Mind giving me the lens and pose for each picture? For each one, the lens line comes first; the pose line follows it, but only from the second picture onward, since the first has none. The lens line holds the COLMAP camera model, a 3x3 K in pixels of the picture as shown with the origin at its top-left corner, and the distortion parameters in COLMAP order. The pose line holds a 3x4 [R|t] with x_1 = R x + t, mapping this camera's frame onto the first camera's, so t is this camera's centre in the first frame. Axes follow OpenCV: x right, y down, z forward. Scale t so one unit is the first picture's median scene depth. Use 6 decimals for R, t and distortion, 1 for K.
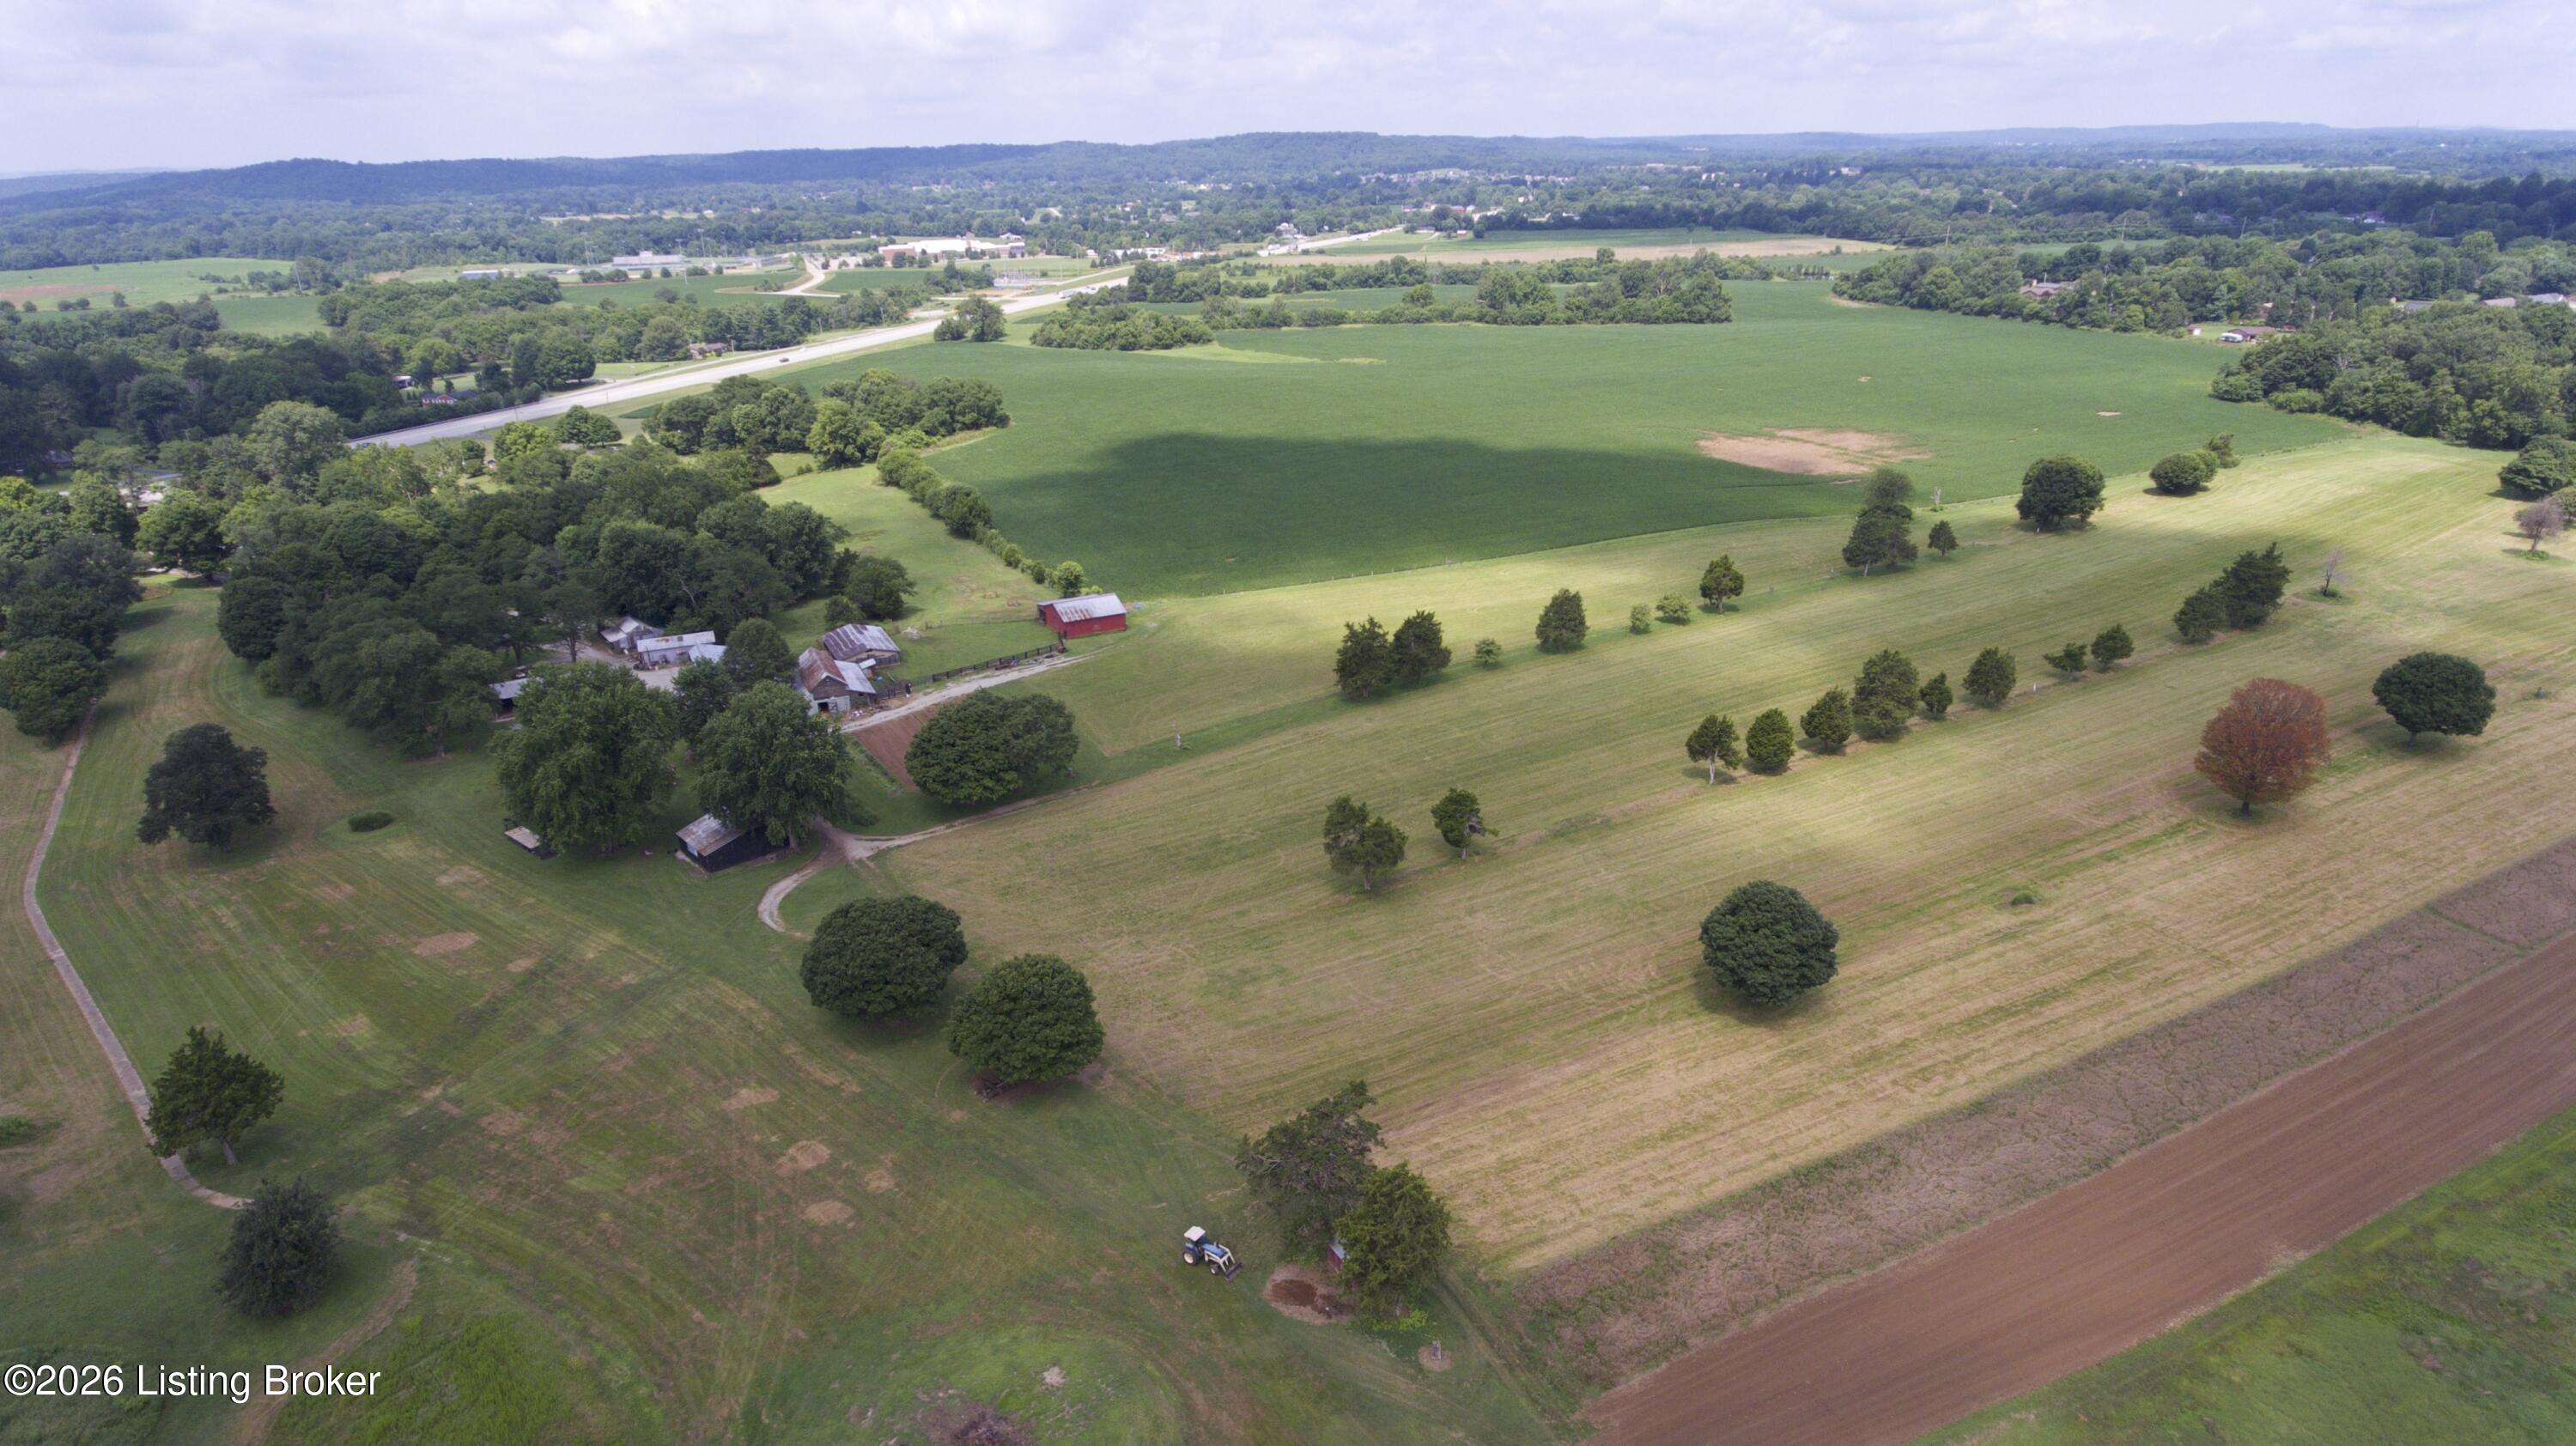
lens RADIAL K [[1520.0, 0, 1290.0], [0, 1520.0, 708.7], [0, 0, 1]] dist [0.002296, -0.003366]
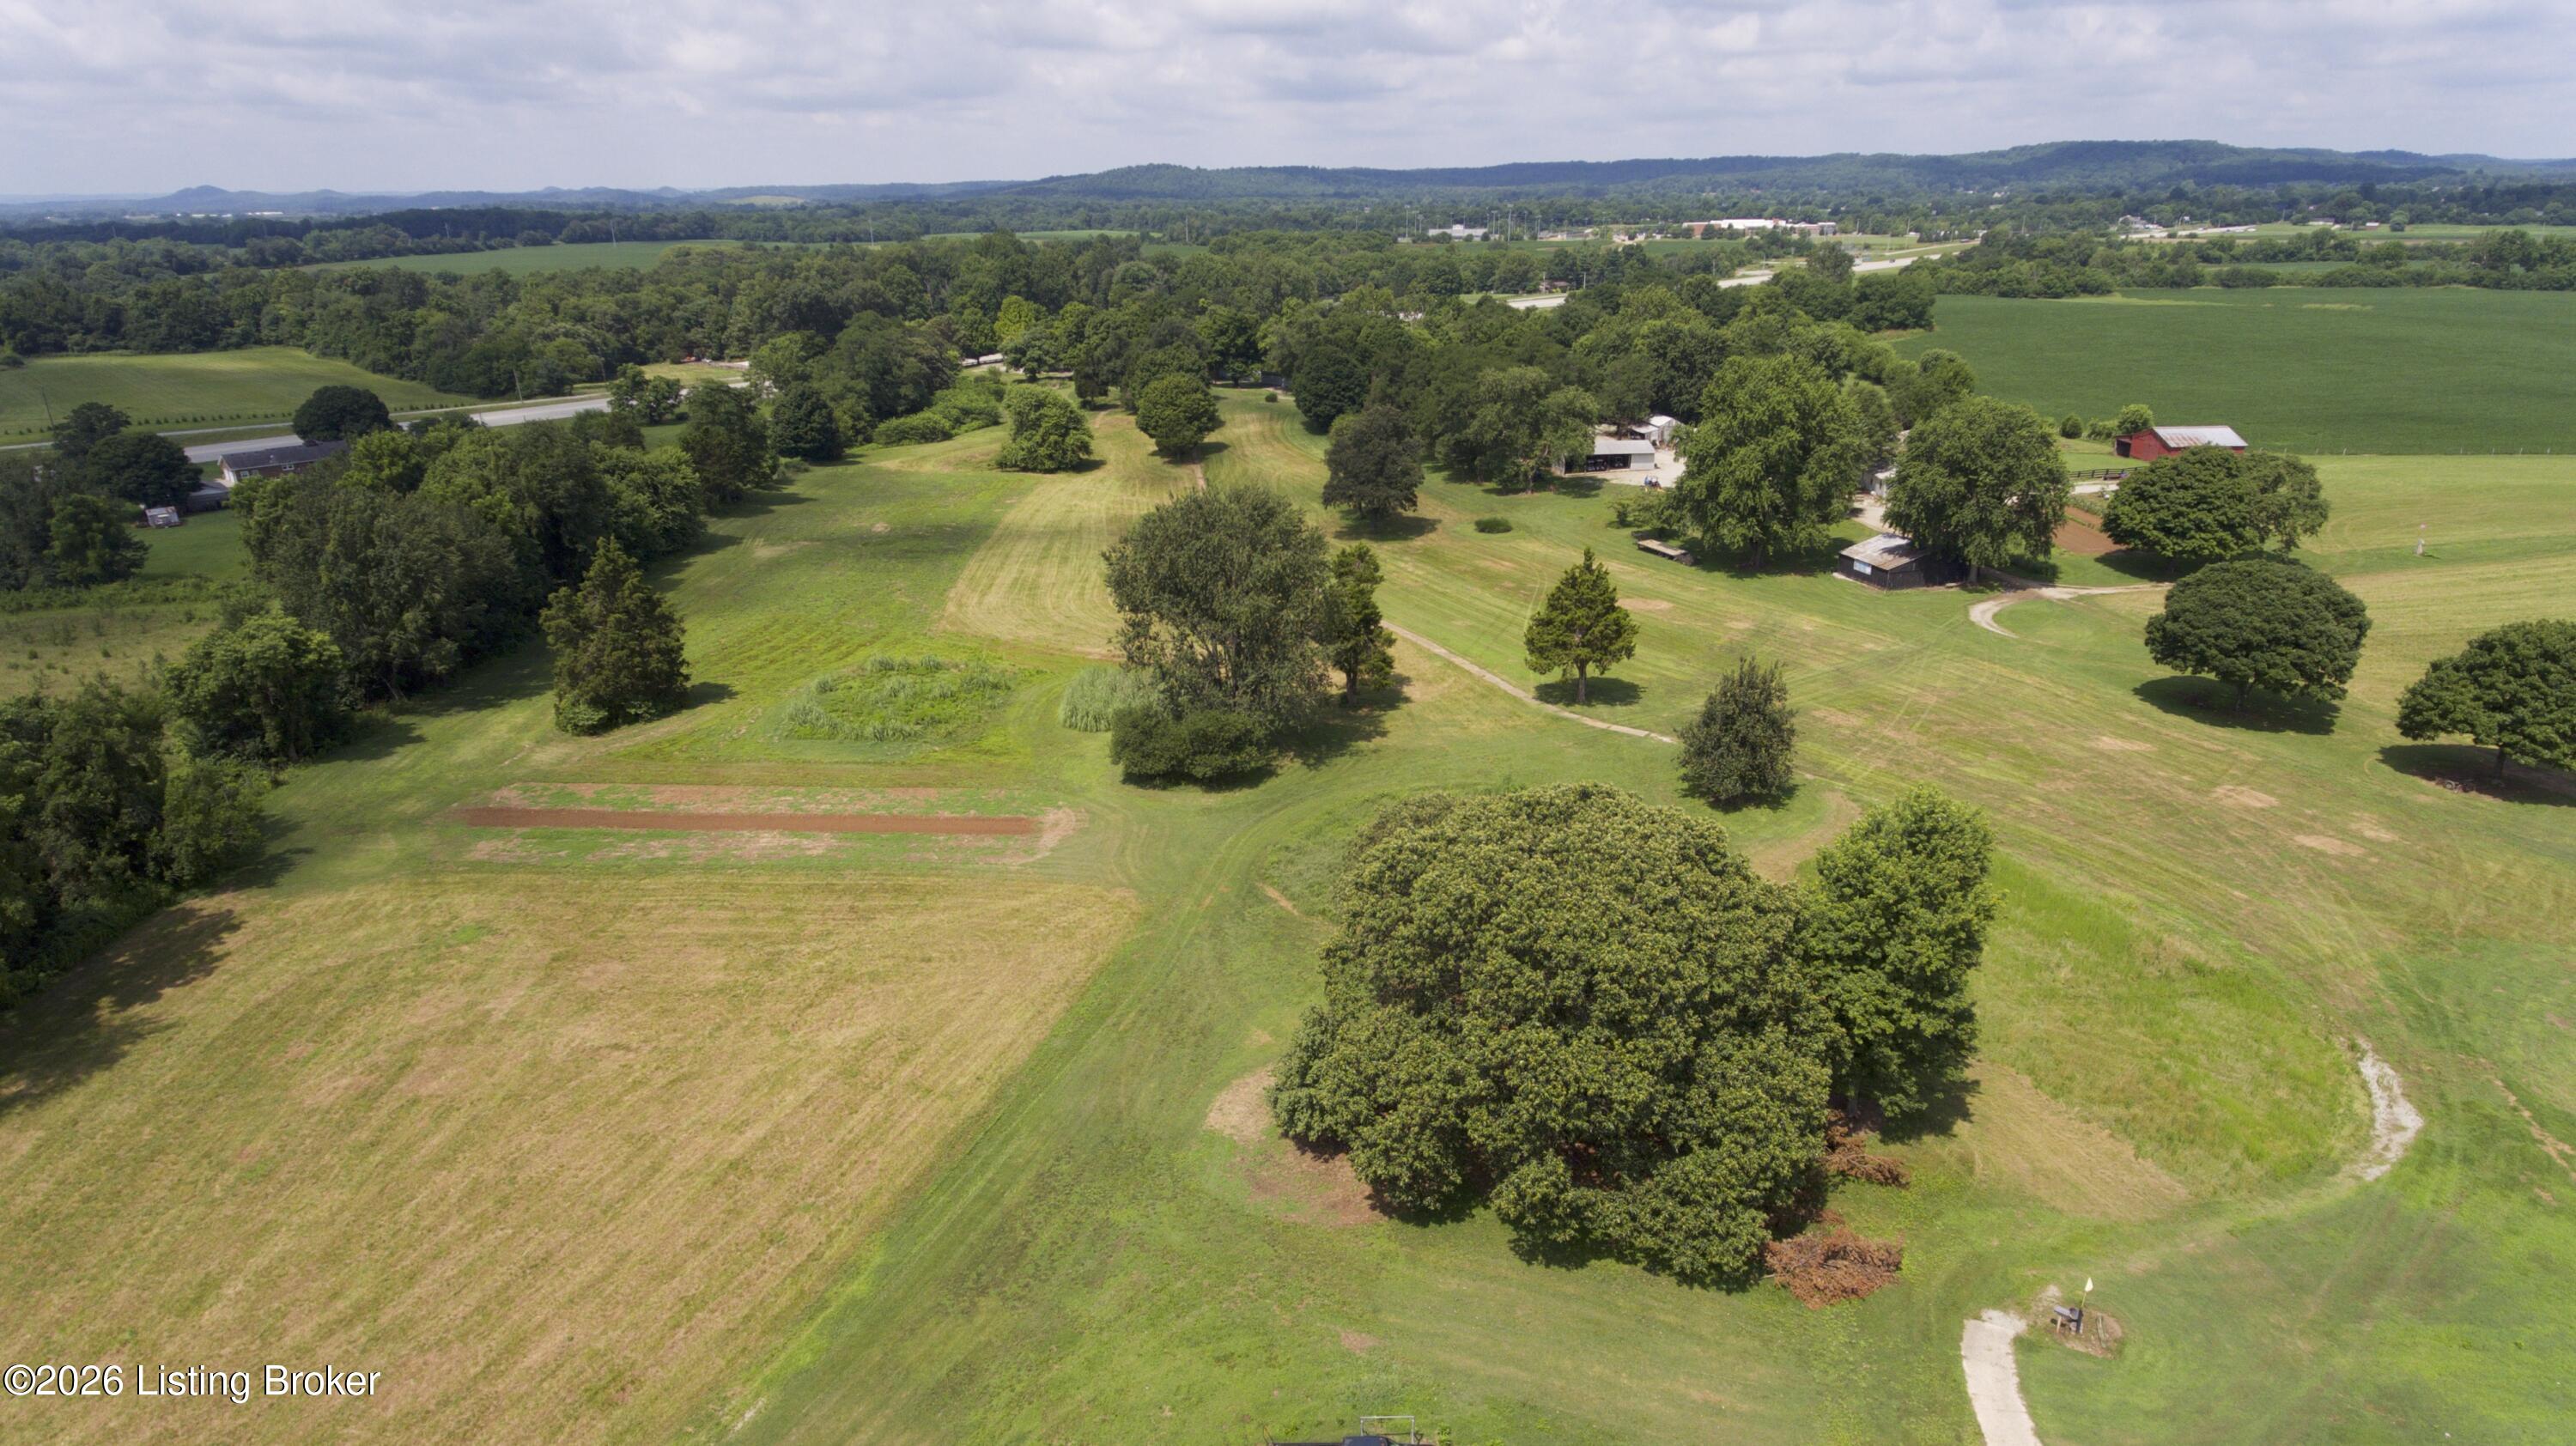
lens RADIAL K [[1520.0, 0, 1286.6], [0, 1520.0, 701.0], [0, 0, 1]] dist [0.002296, -0.003366]
pose [[0.898549, 0.148053, -0.413147, -0.118097], [-0.155804, 0.987673, 0.015079, 0.080932], [0.410286, 0.050821, 0.910540, 0.004938]]
